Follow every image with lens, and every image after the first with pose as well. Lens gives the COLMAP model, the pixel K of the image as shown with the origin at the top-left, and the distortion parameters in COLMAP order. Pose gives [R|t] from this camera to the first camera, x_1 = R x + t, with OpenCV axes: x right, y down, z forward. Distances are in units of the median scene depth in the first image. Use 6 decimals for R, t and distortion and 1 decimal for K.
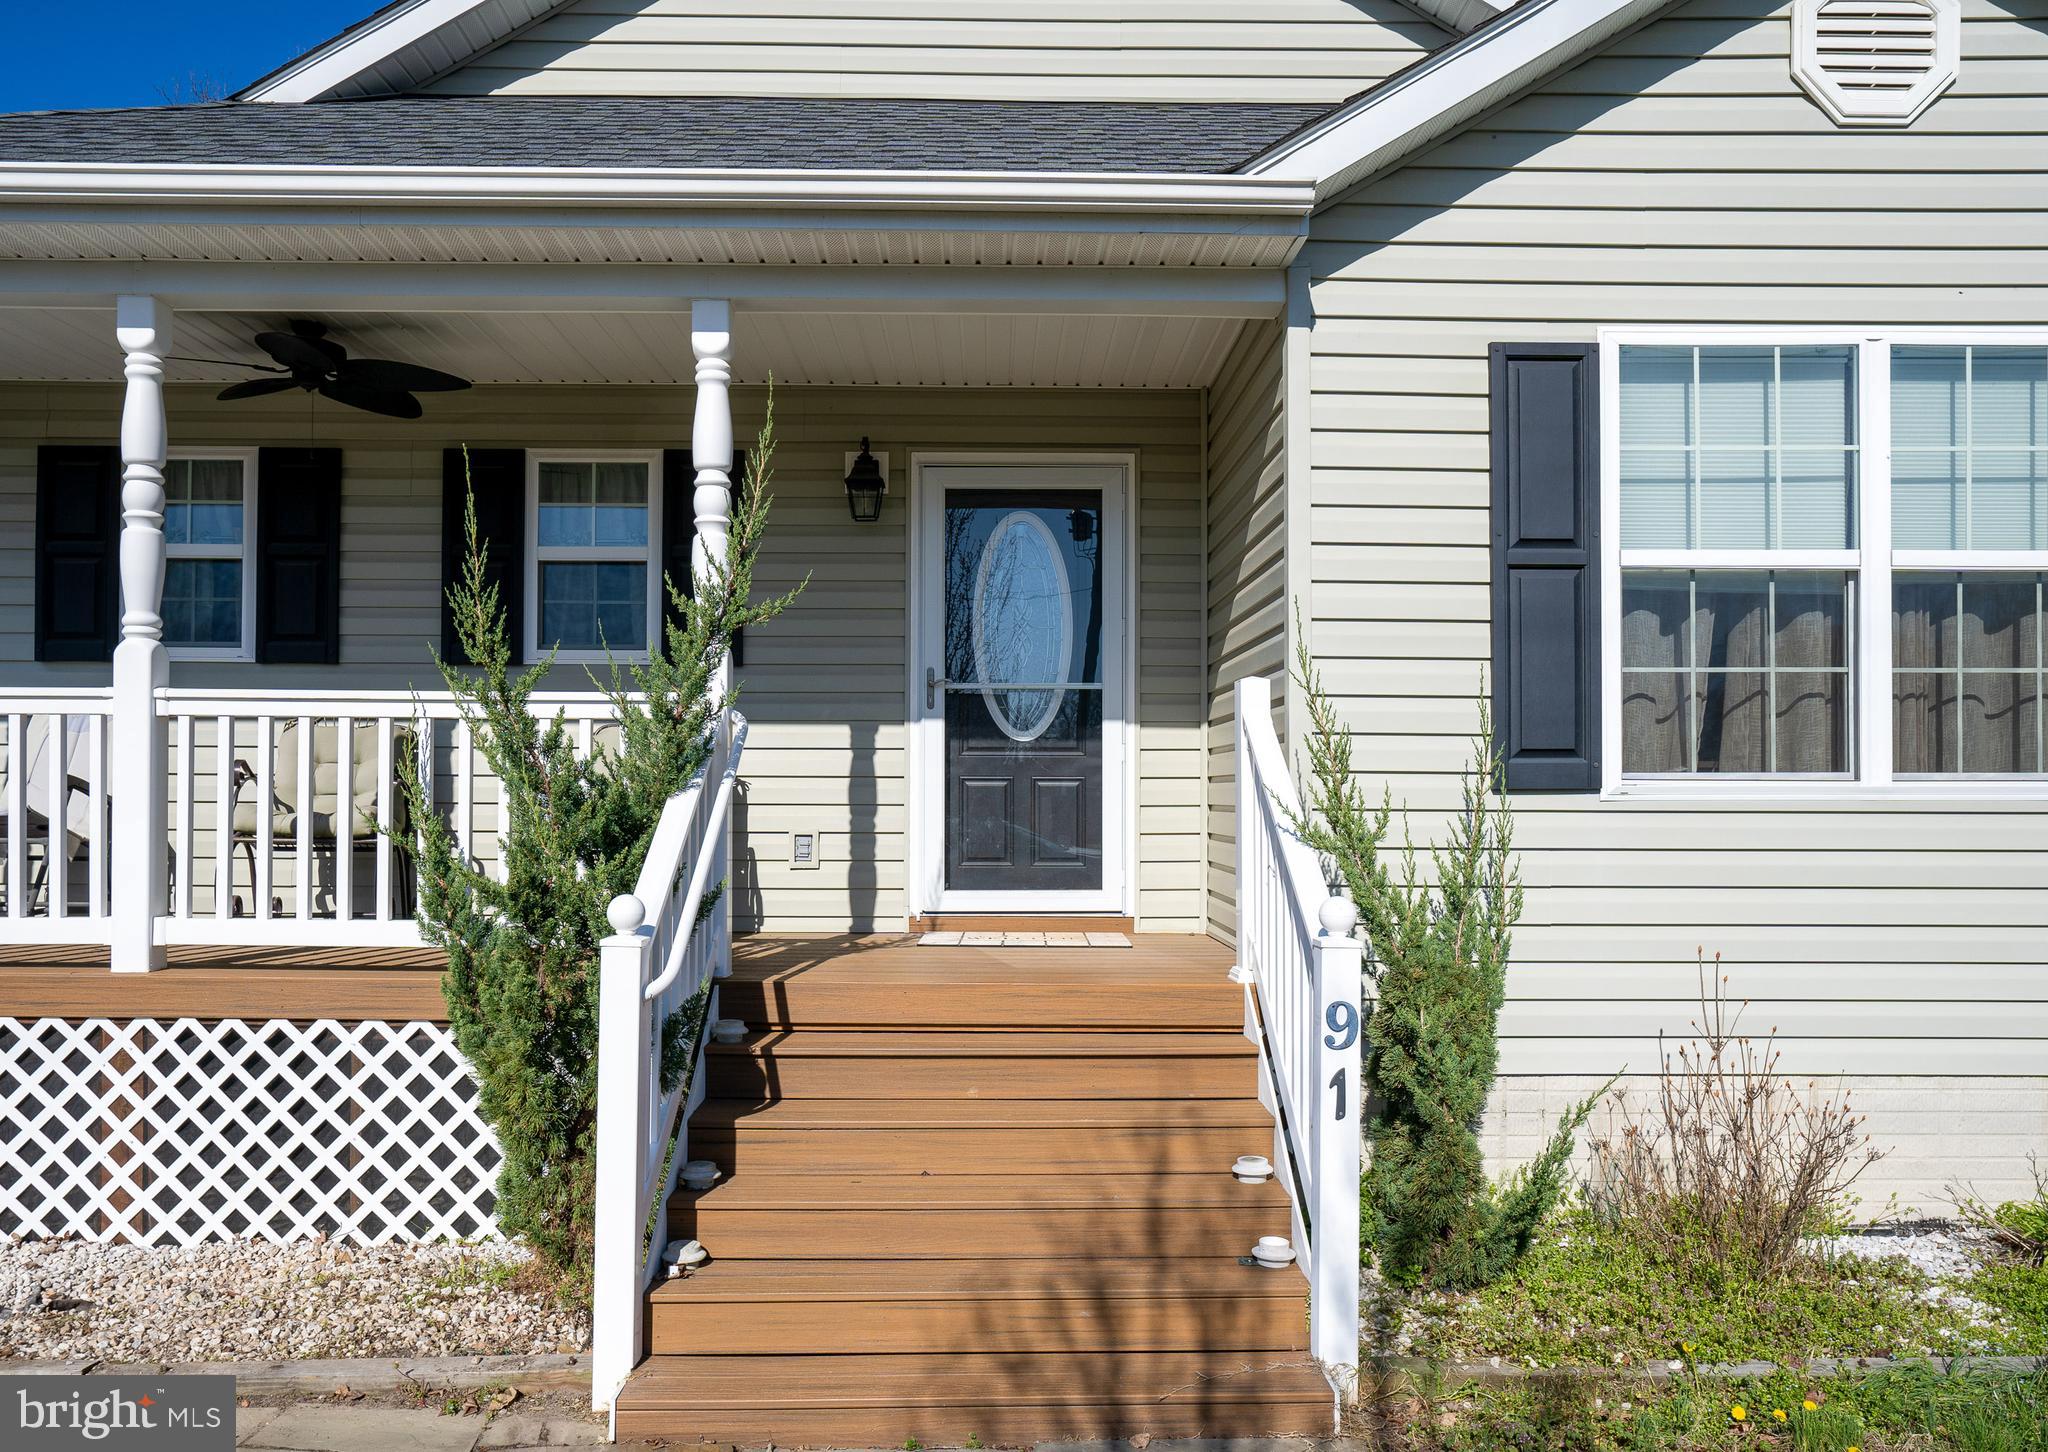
lens RADIAL K [[1497.1, 0, 999.7], [0, 1497.1, 747.0], [0, 0, 1]] dist [-0.002271, -0.000700]
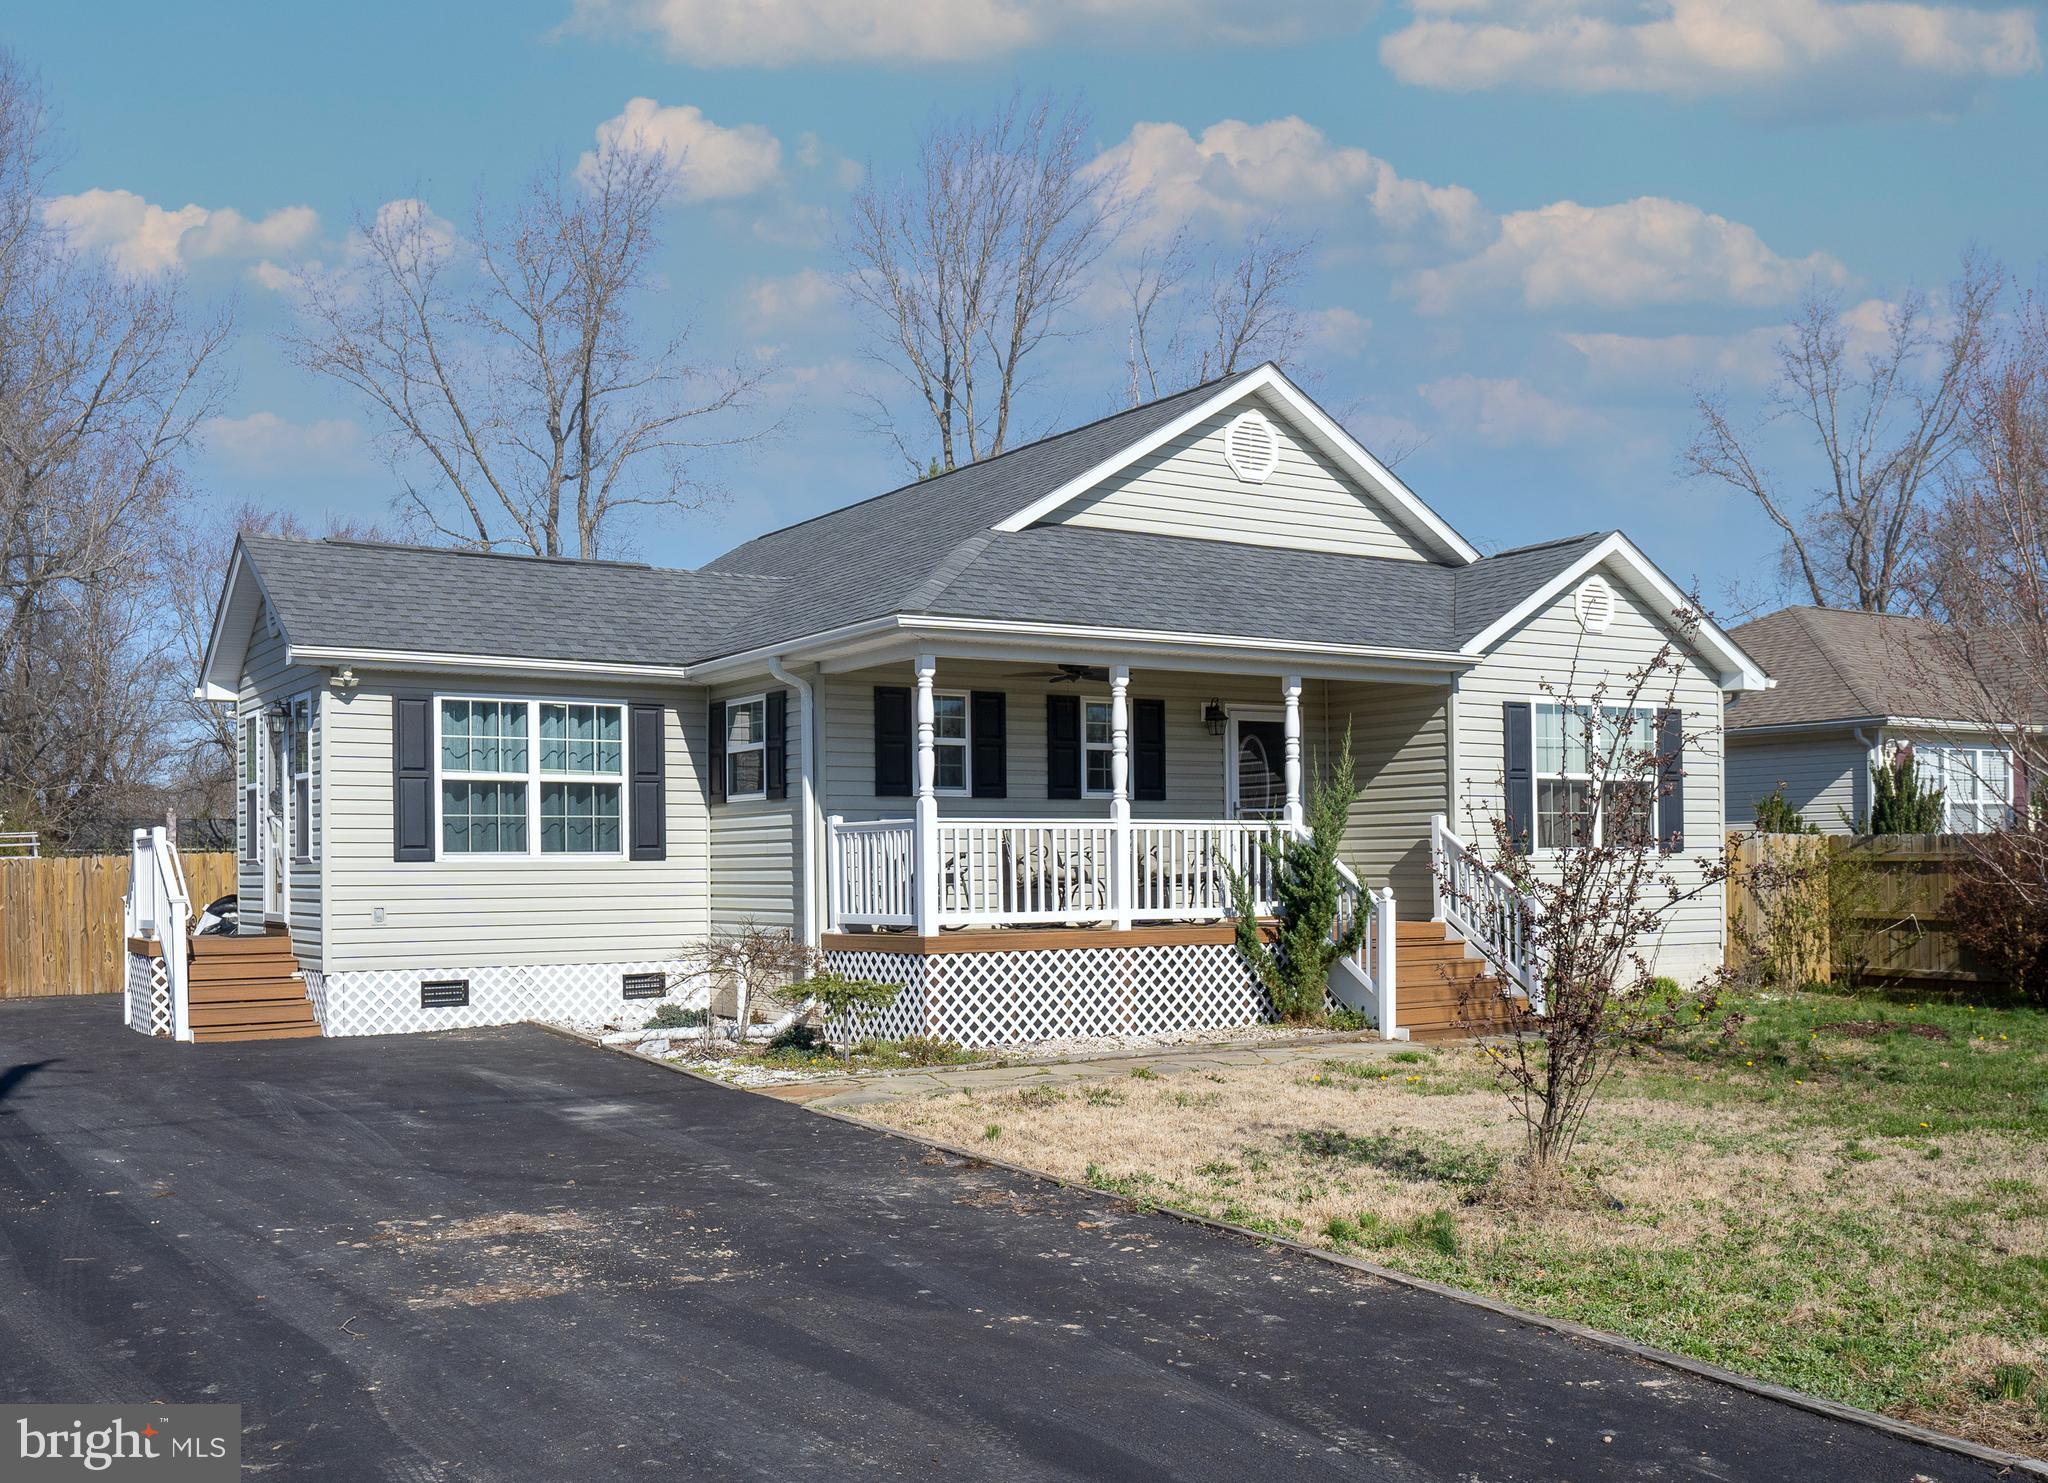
lens RADIAL K [[1924.6, 0, 1024.0], [0, 1924.6, 741.5], [0, 0, 1]] dist [-0.009346, -0.003242]
pose [[0.852251, 0.021497, 0.522692, -2.437606], [-0.004739, 0.999432, -0.033377, -0.061088], [-0.523112, 0.025968, 0.851868, -1.709604]]
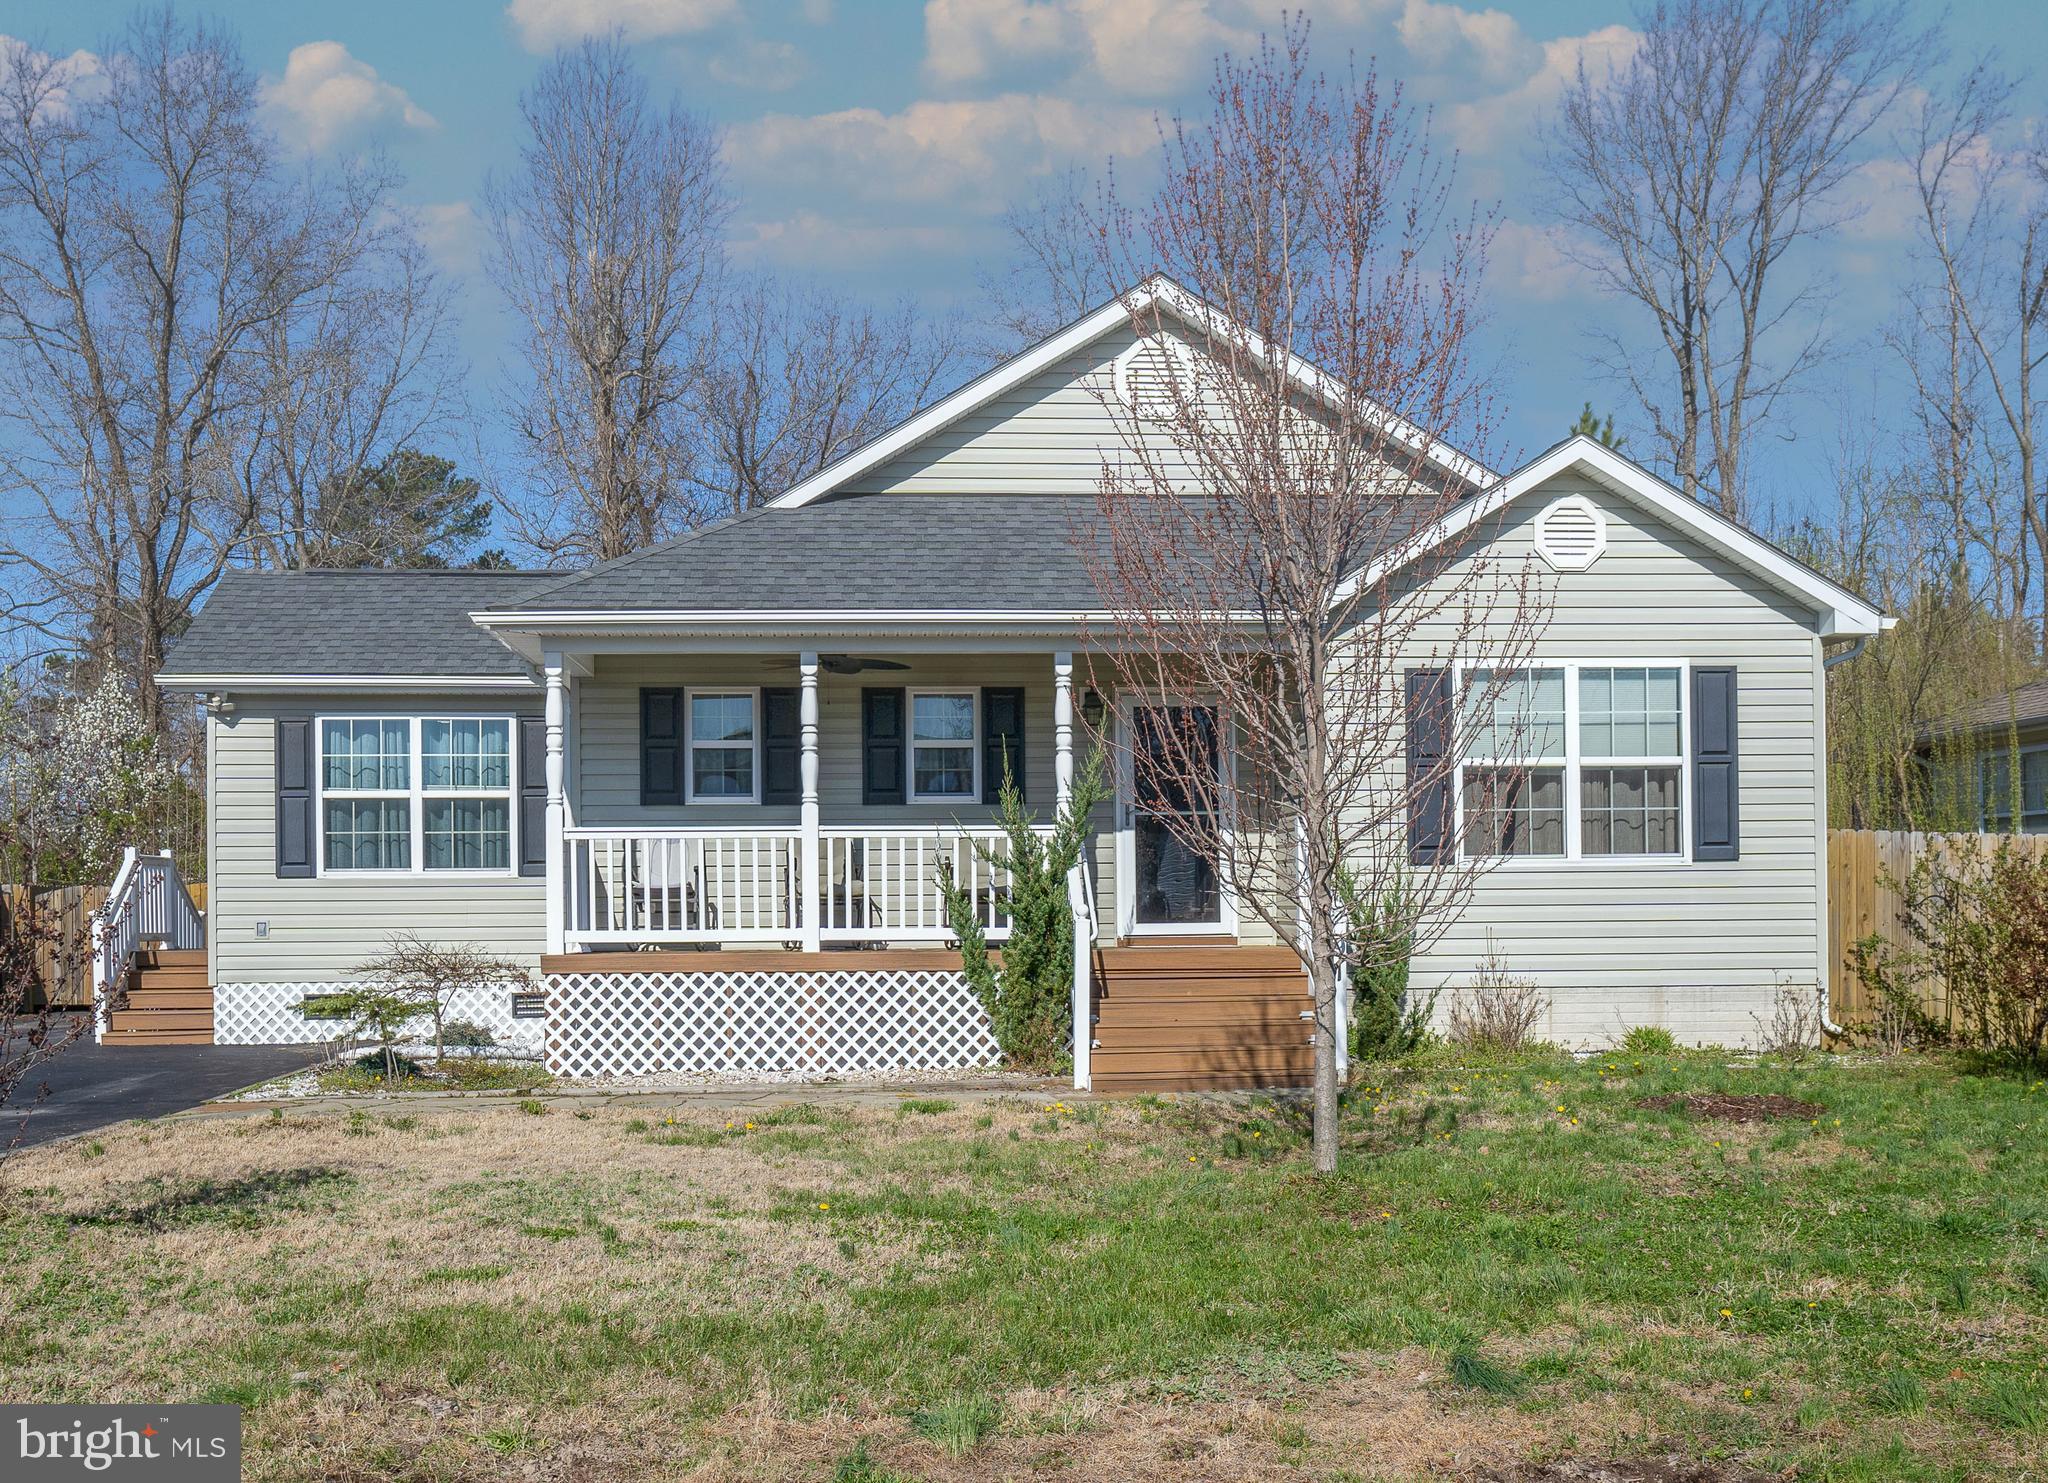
lens RADIAL K [[2128.7, 0, 1024.6], [0, 2128.7, 804.8], [0, 0, 1]] dist [0.001403, 0.001882]
pose [[0.998338, -0.010626, 0.056650, -0.436498], [0.011293, 0.999871, -0.011458, -0.030917], [-0.056521, 0.012078, 0.998328, -2.204021]]
